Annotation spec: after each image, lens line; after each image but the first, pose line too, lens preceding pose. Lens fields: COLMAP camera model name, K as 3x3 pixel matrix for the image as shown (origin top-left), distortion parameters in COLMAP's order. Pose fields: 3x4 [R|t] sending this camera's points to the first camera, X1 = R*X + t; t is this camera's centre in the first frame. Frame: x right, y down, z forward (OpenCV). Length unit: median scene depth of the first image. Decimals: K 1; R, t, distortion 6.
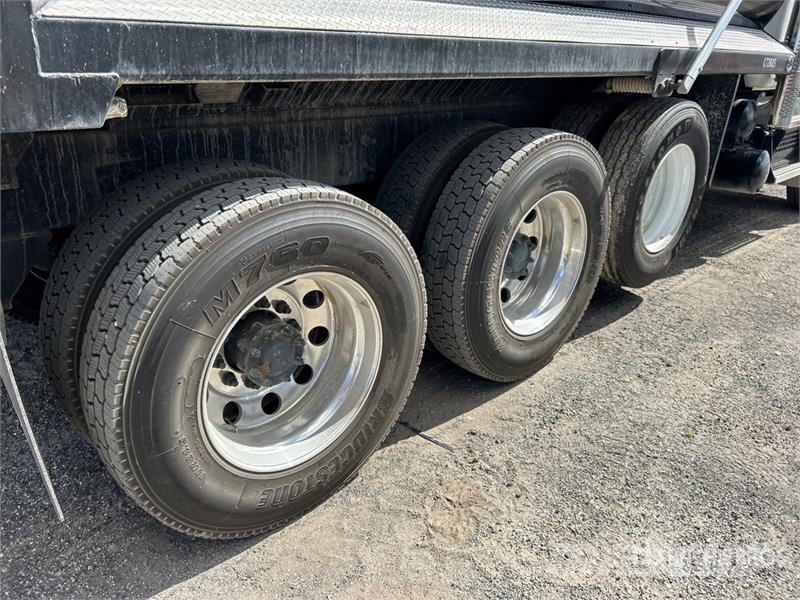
lens RADIAL K [[604.0, 0, 402.0], [0, 604.0, 295.4], [0, 0, 1]] dist [0.038318, -0.030107]
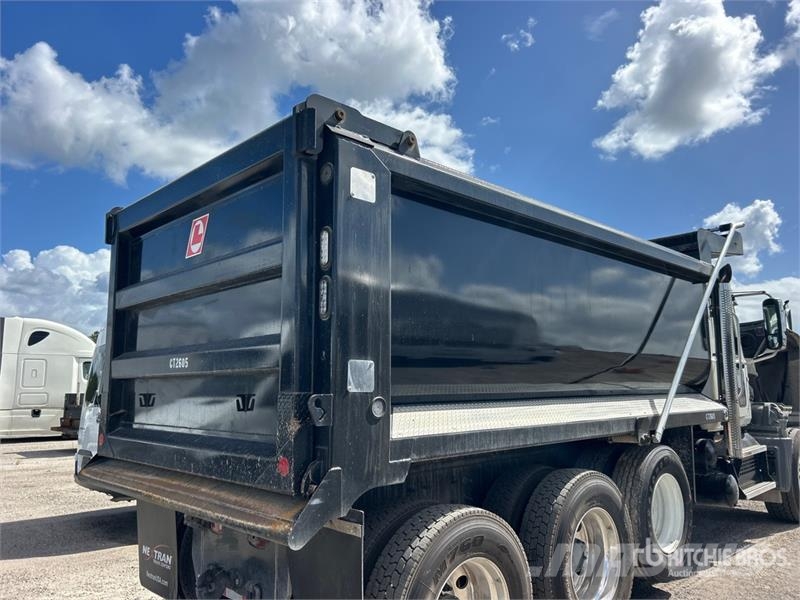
lens RADIAL K [[604.0, 0, 401.1], [0, 604.0, 306.1], [0, 0, 1]] dist [0.038318, -0.030107]
pose [[0.998833, -0.045606, 0.015900, -0.228573], [0.047447, 0.864968, -0.499579, 0.130750], [0.009031, 0.499751, 0.866122, -0.590955]]
